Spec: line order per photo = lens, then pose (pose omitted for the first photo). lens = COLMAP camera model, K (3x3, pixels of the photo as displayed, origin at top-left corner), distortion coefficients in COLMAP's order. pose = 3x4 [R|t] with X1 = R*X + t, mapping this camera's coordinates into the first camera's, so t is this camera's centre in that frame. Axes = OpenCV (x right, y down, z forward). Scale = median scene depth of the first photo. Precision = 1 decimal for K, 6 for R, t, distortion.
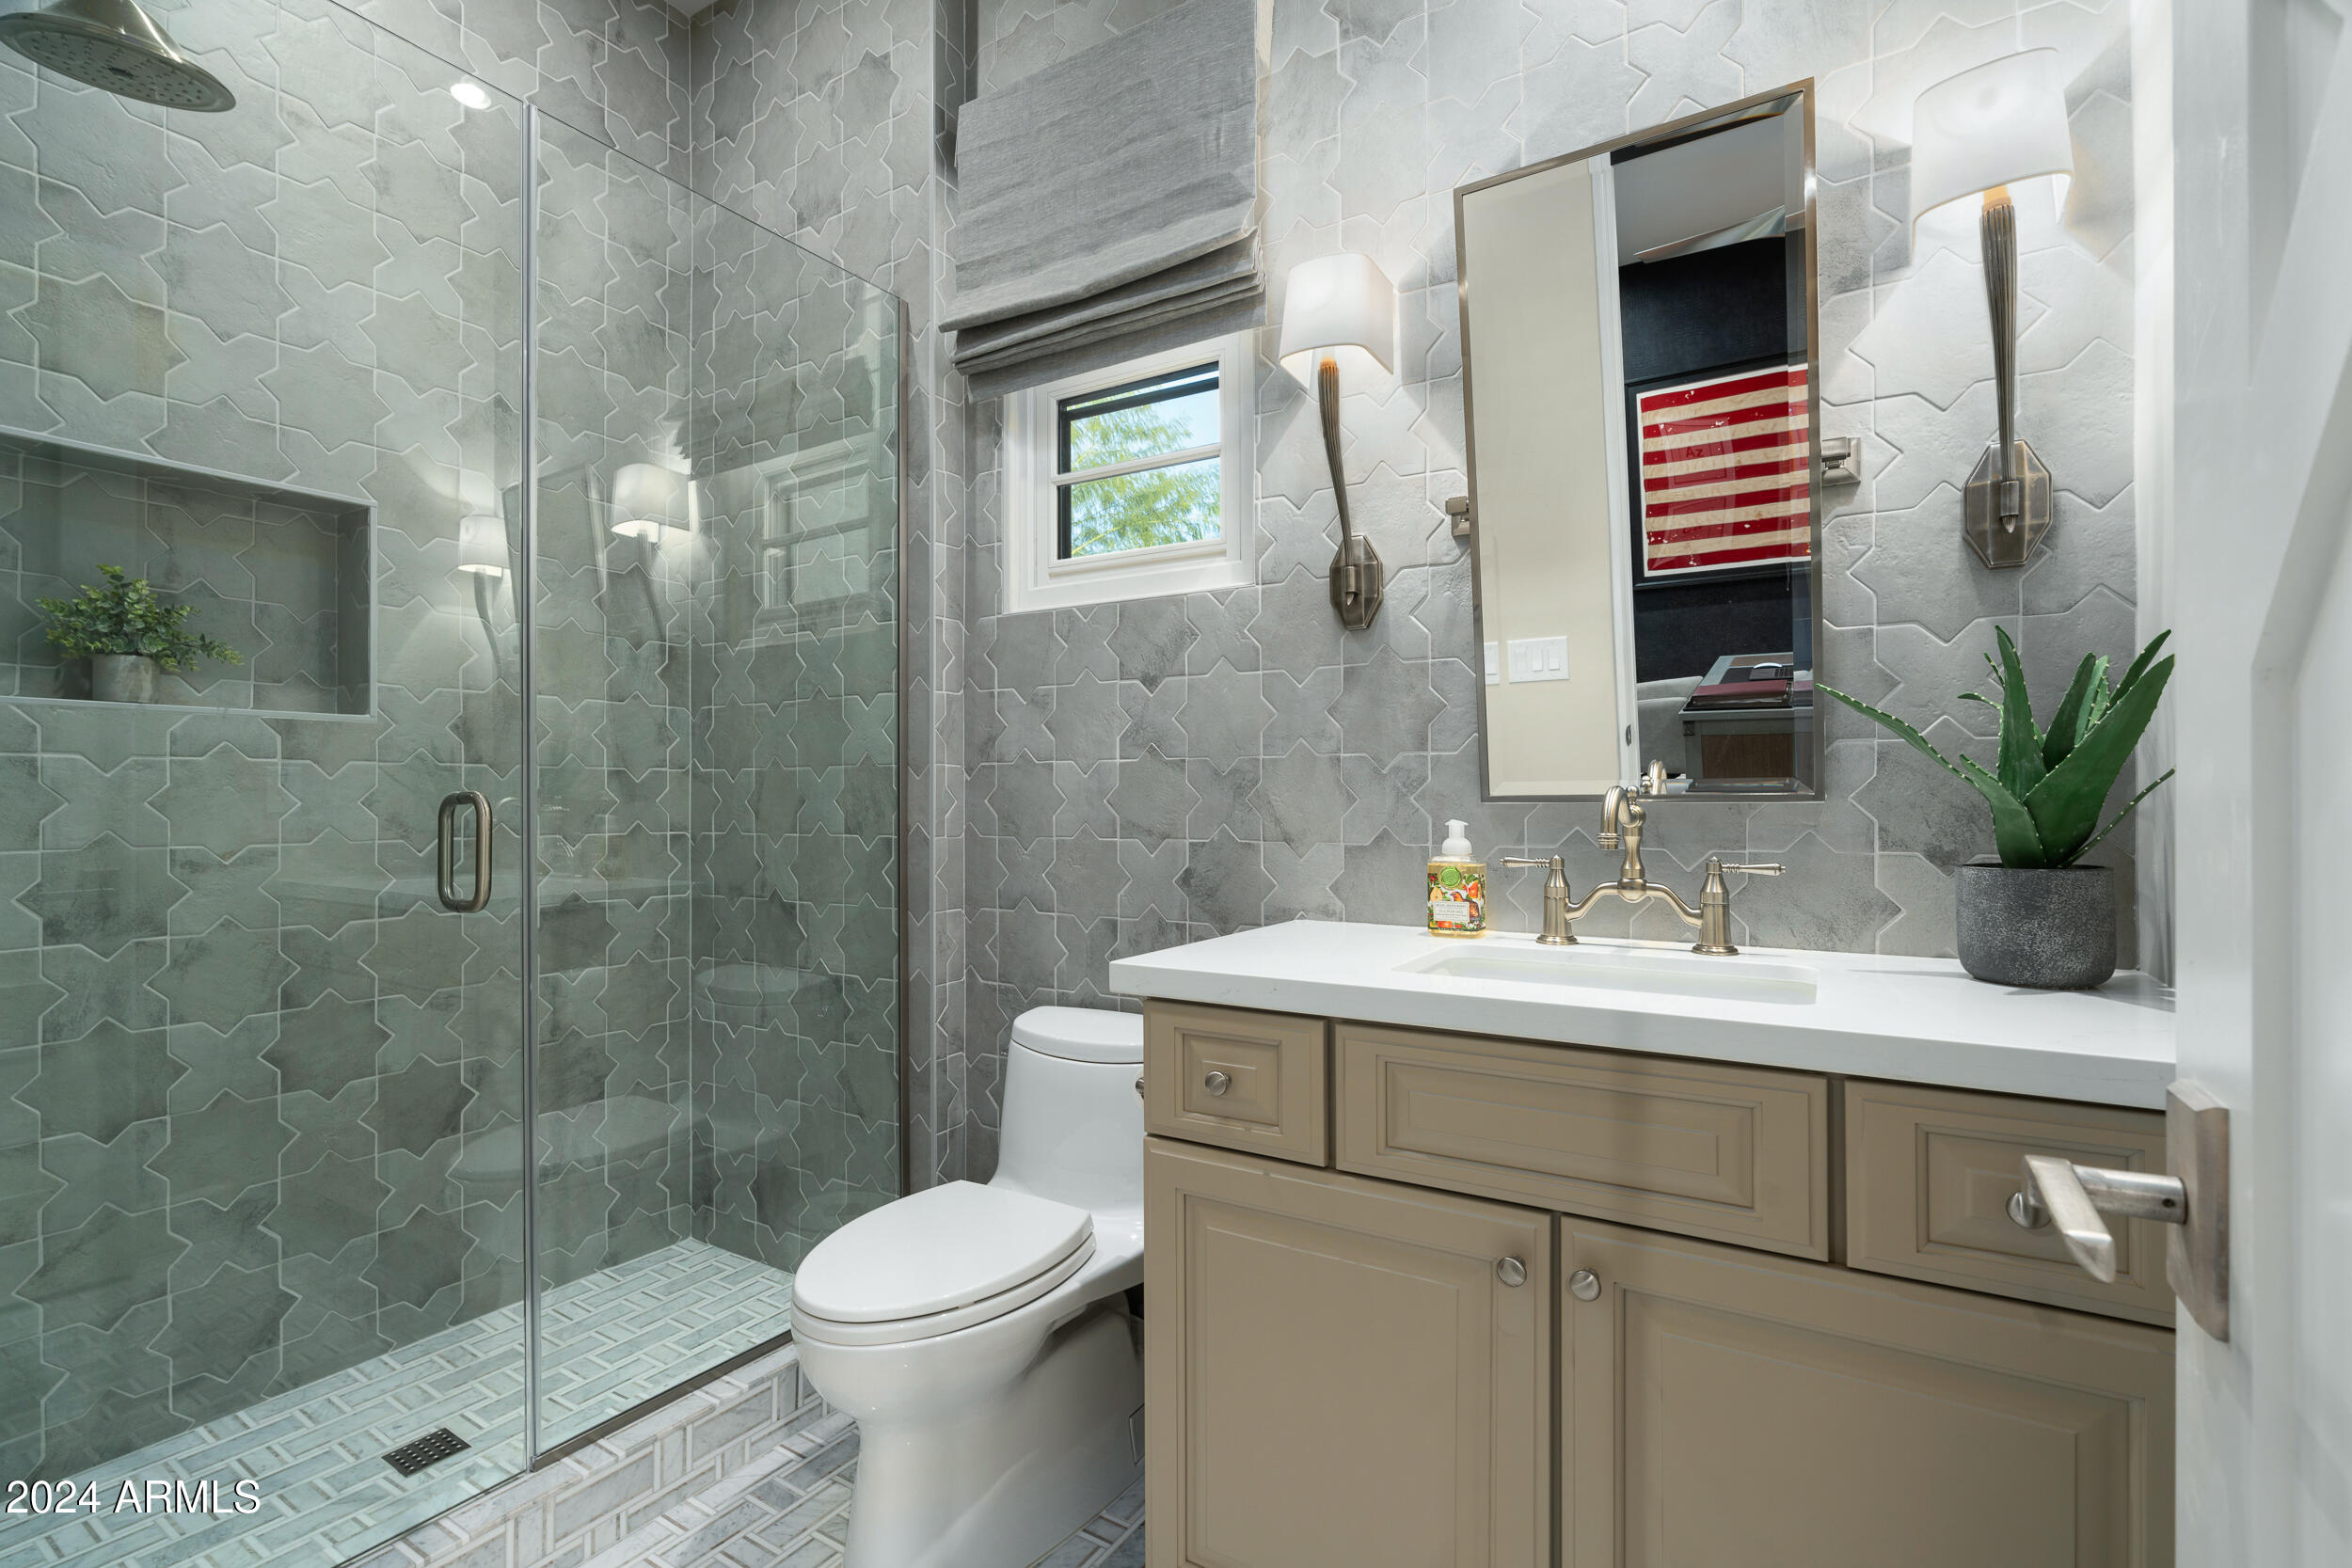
lens RADIAL K [[1075.2, 0, 1172.3], [0, 1075.2, 788.8], [0, 0, 1]] dist [-0.002785, -0.000089]
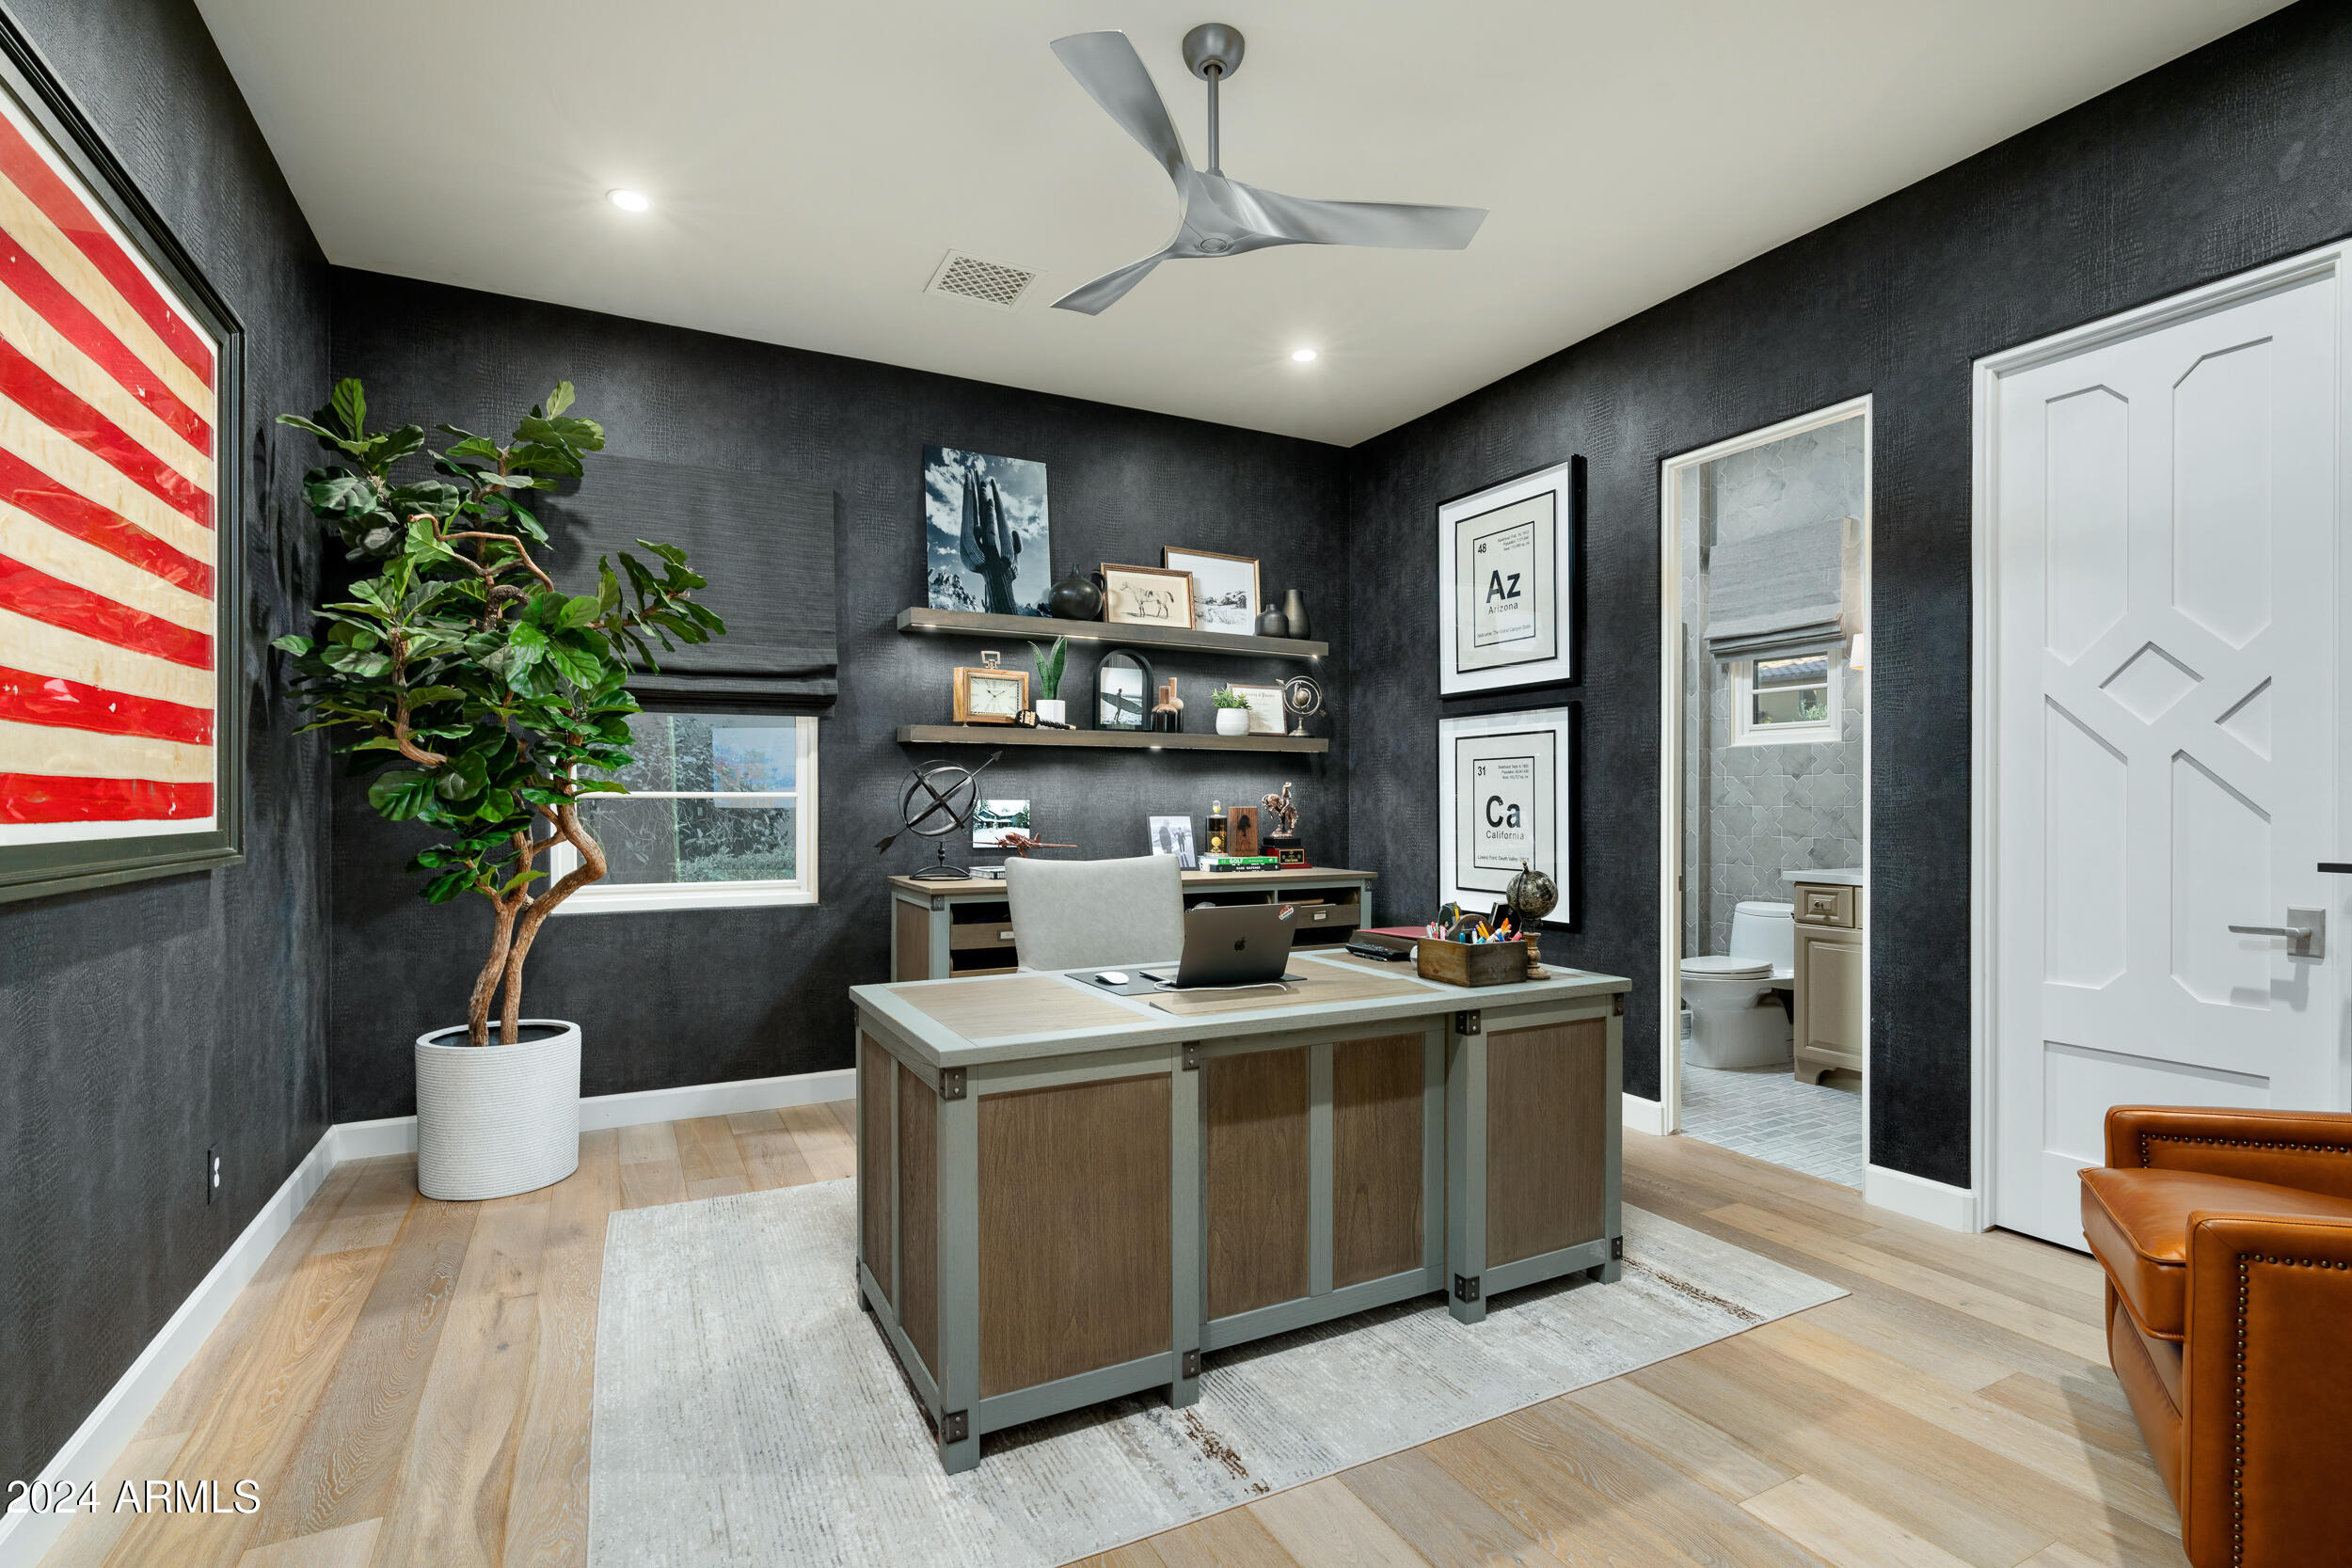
lens RADIAL K [[1075.2, 0, 1194.1], [0, 1075.2, 793.2], [0, 0, 1]] dist [-0.002785, -0.000089]
pose [[0.866056, 0.003261, -0.499936, 0.017013], [-0.003307, 0.999994, 0.000794, -0.056515], [0.499936, 0.000965, 0.866062, -1.961935]]
